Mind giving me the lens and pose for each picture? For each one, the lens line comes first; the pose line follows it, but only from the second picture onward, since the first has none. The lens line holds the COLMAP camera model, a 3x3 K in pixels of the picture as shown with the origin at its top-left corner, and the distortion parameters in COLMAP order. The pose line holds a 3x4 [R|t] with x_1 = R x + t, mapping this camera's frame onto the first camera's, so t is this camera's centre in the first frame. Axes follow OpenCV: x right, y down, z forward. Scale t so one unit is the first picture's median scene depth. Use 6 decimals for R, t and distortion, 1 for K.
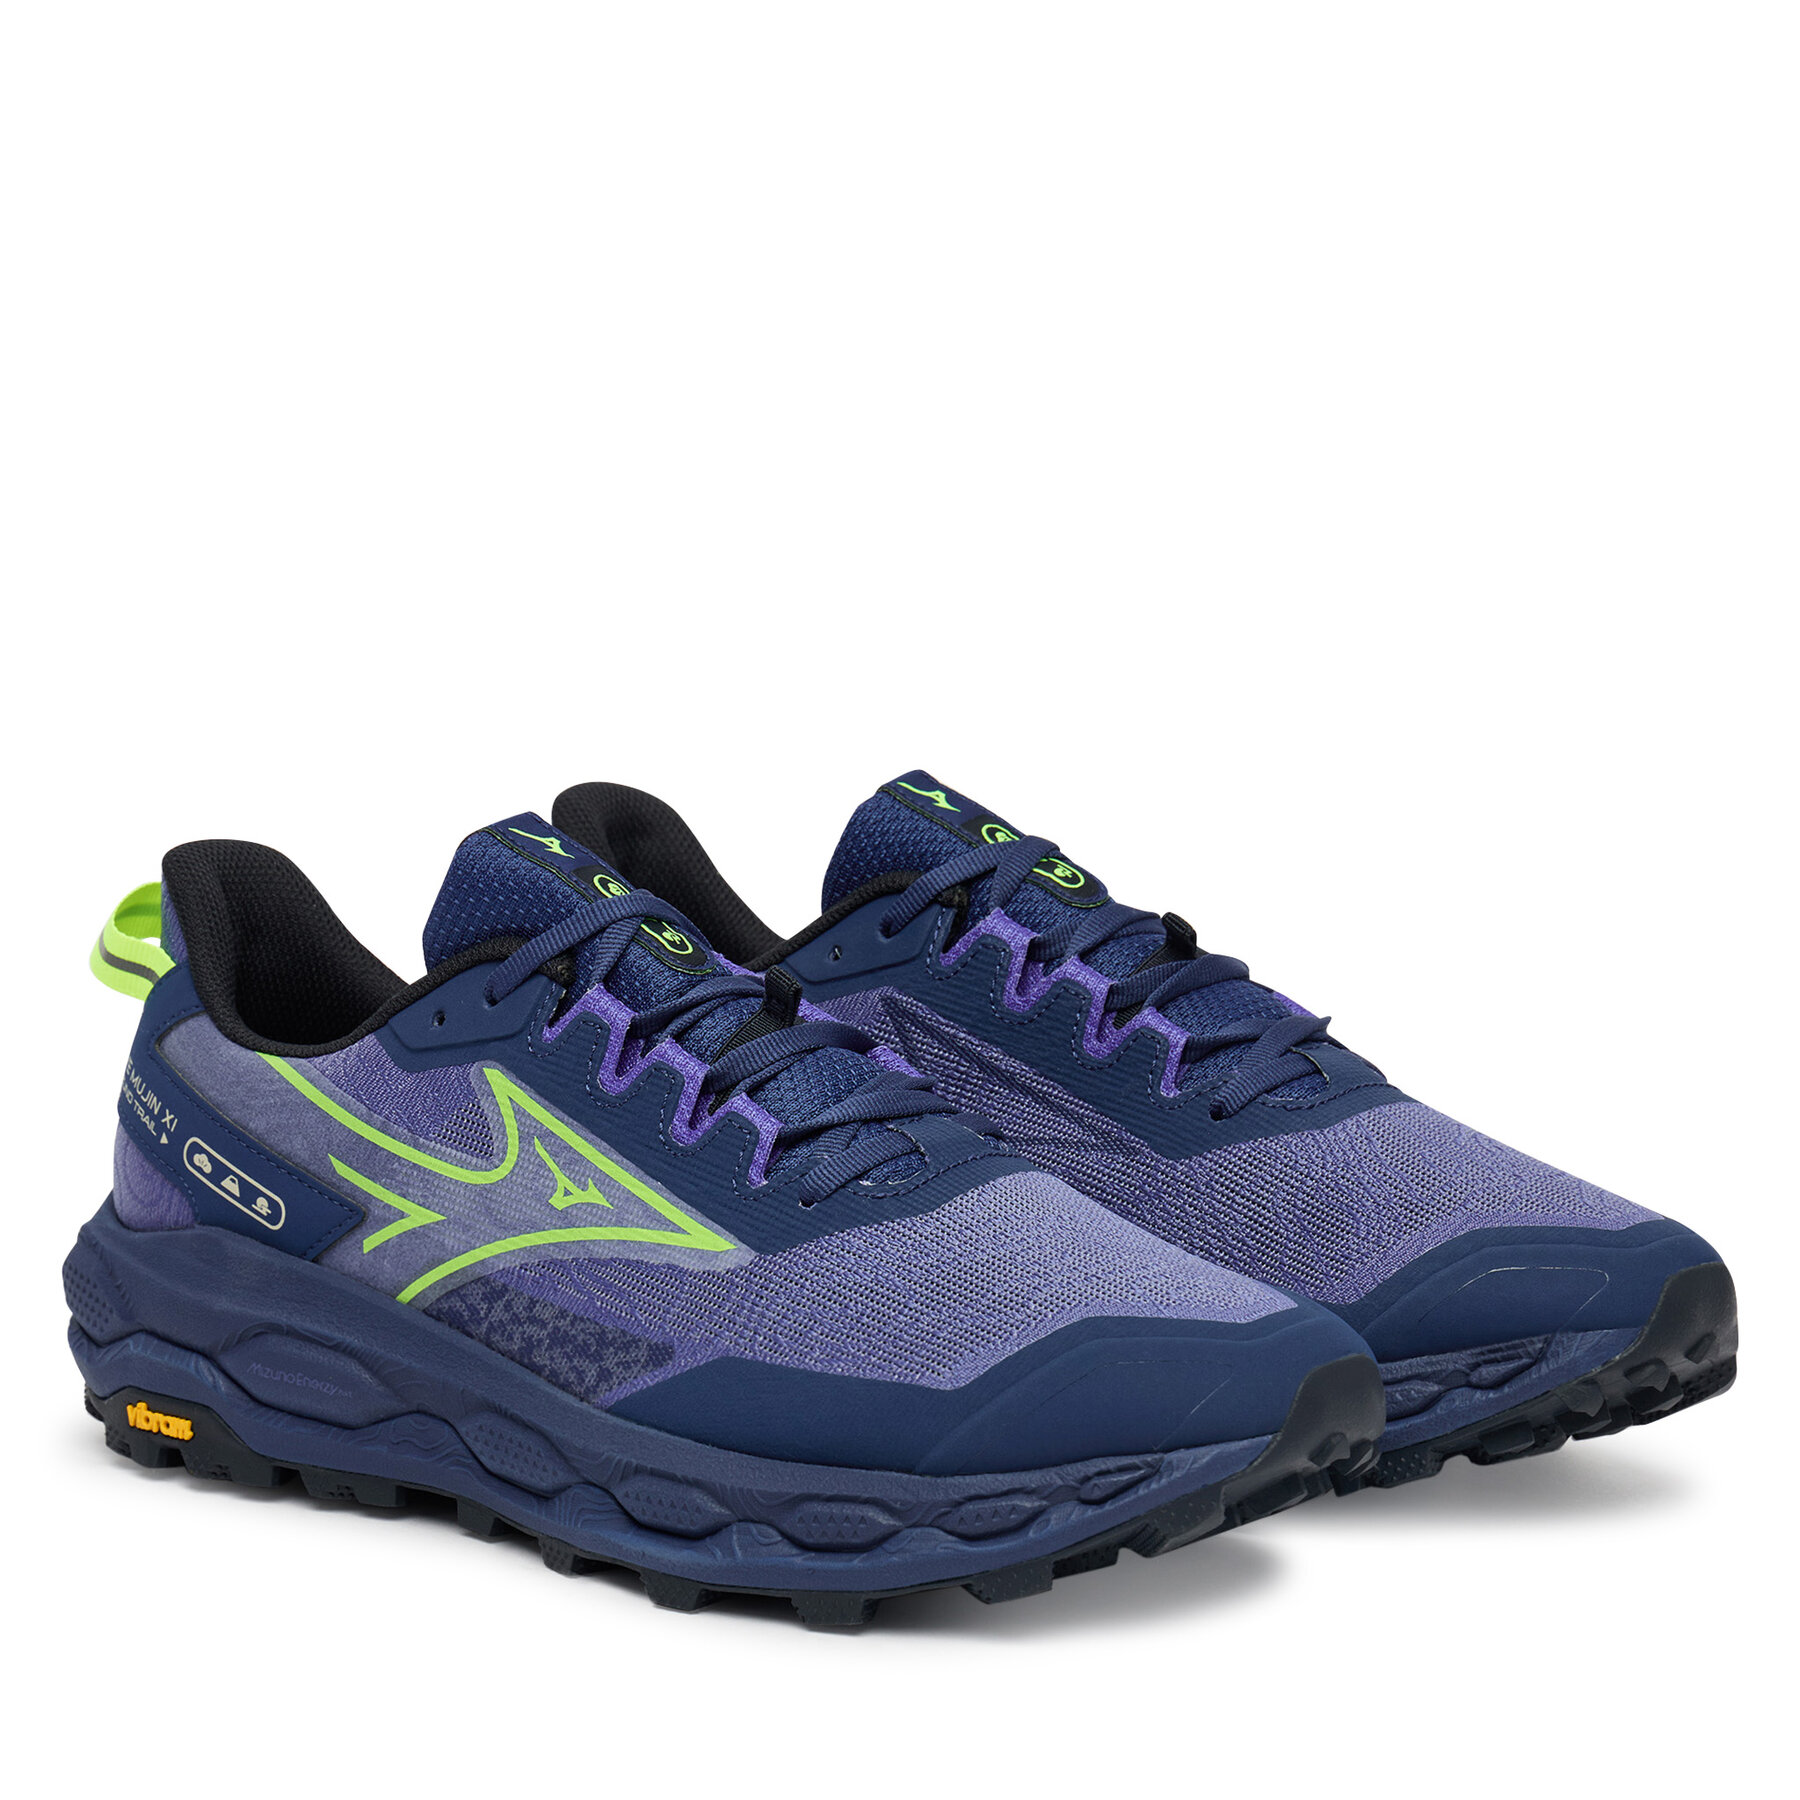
lens RADIAL K [[5061.2, 0, 900.0], [0, 5061.2, 900.0], [0, 0, 1]] dist [0.092466, 0.445519]
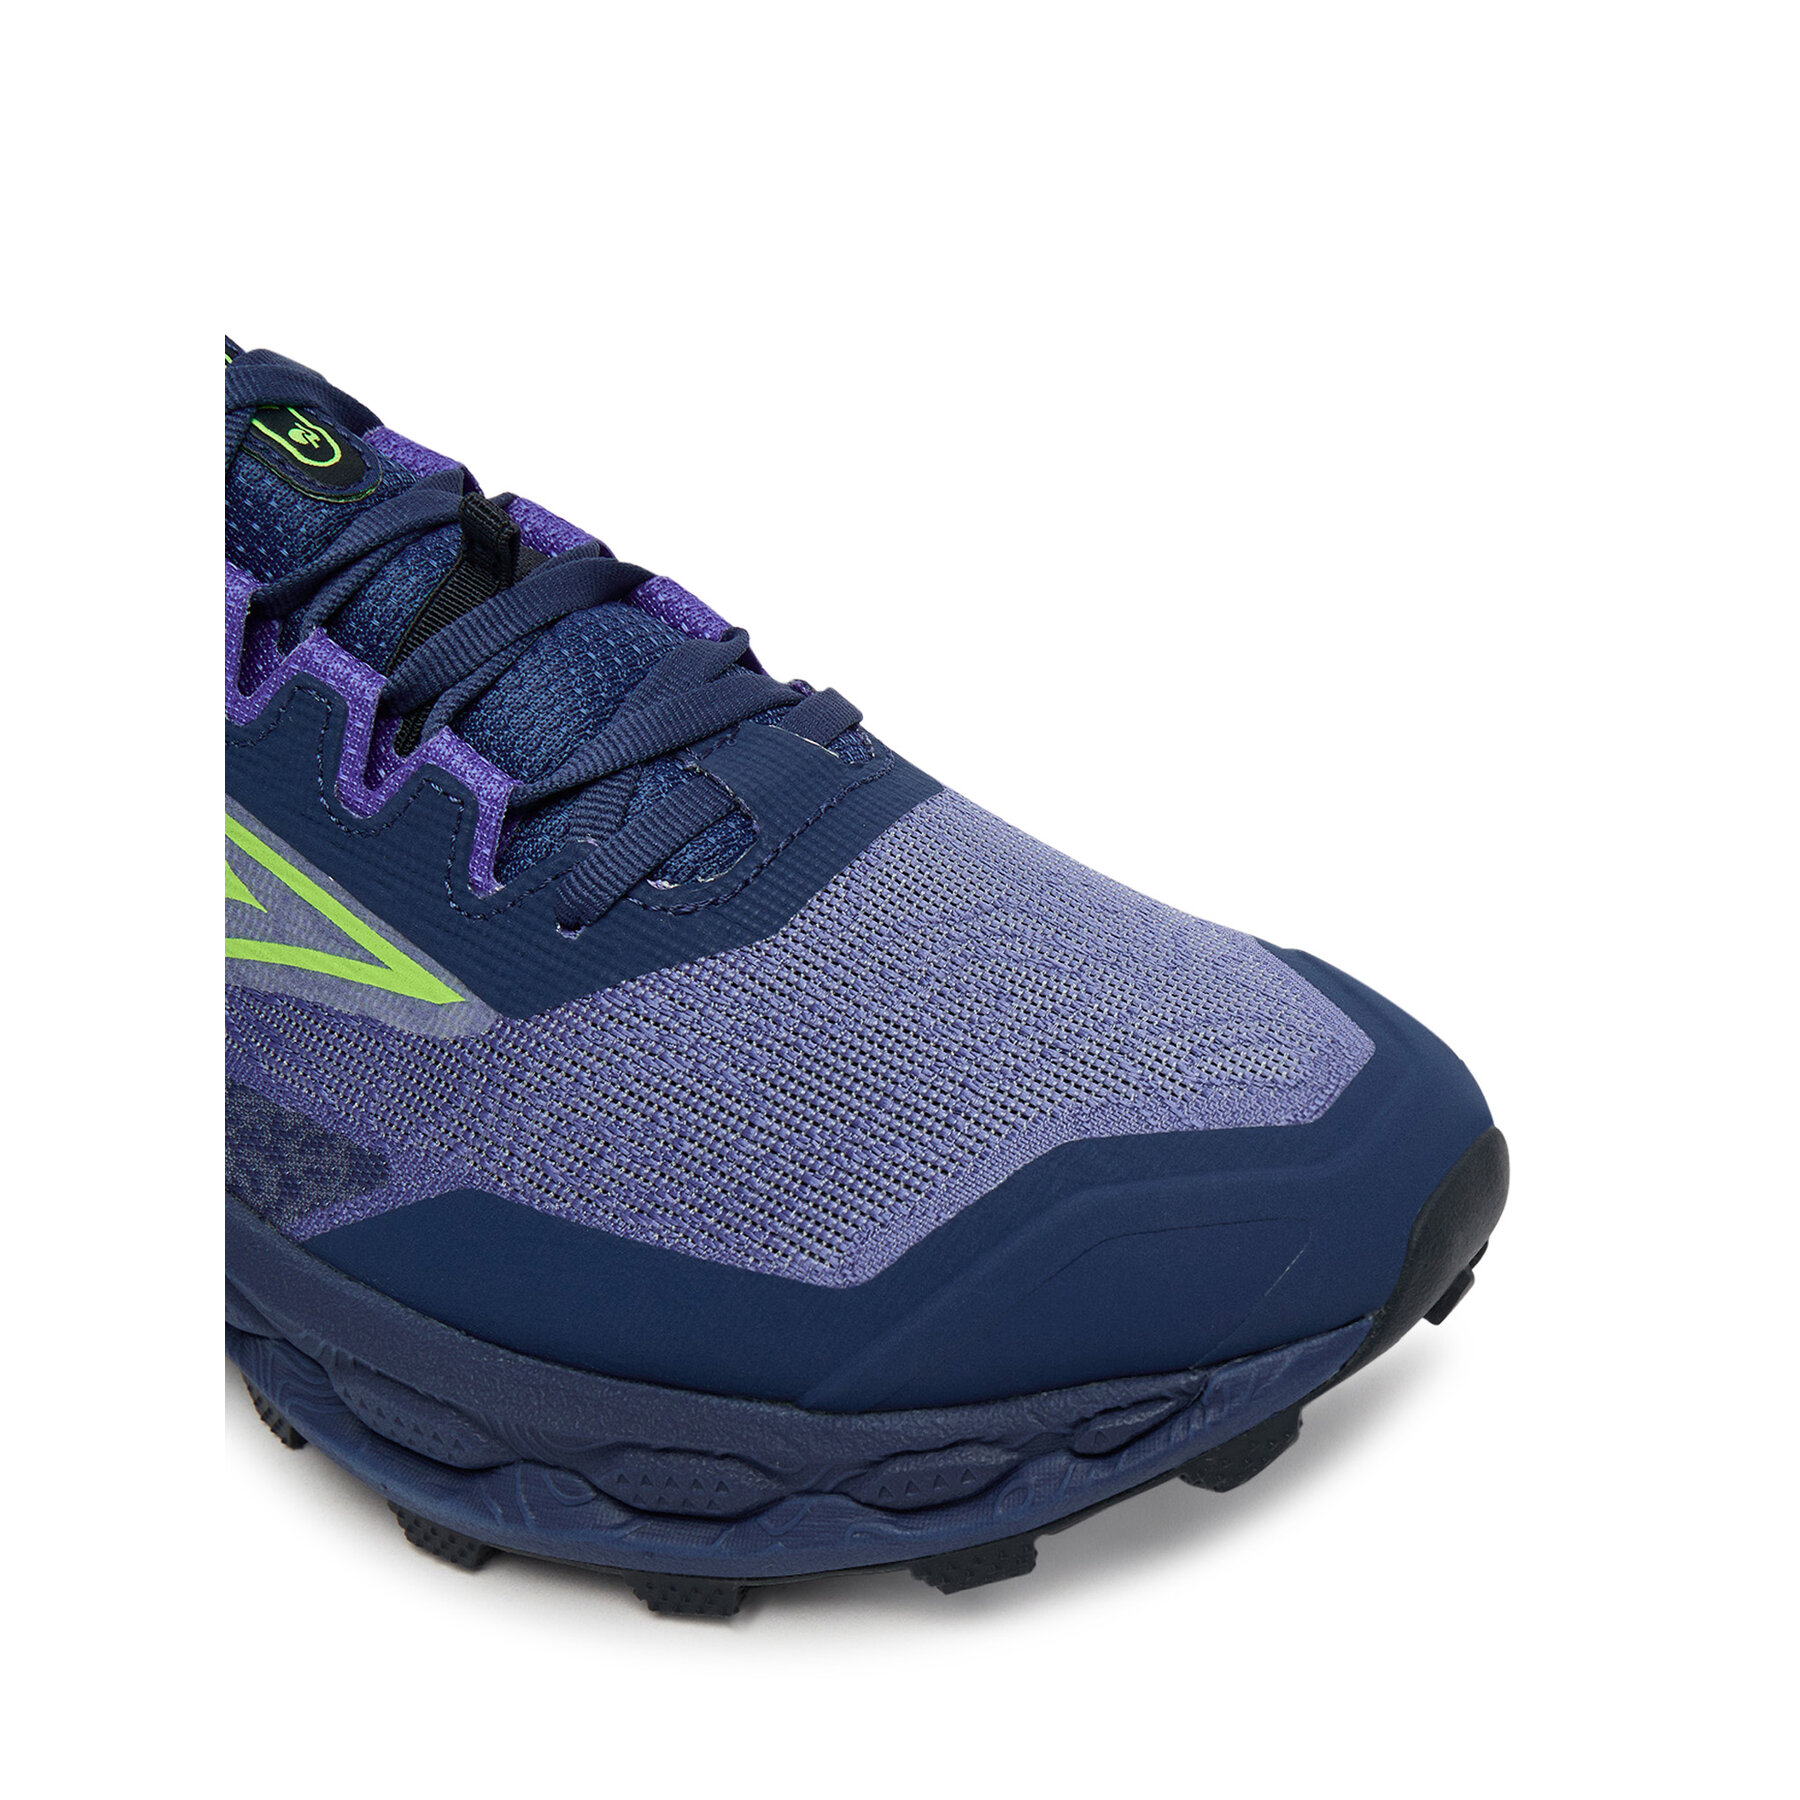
lens RADIAL K [[2323.4, 0, 997.4], [0, 2323.4, 902.3], [0, 0, 1]] dist [0.007850, -0.069691]
pose [[0.988644, -0.107844, 0.104651, 0.003772], [0.057220, 0.914101, 0.401429, -0.052185], [-0.138954, -0.390882, 0.909892, 0.719993]]
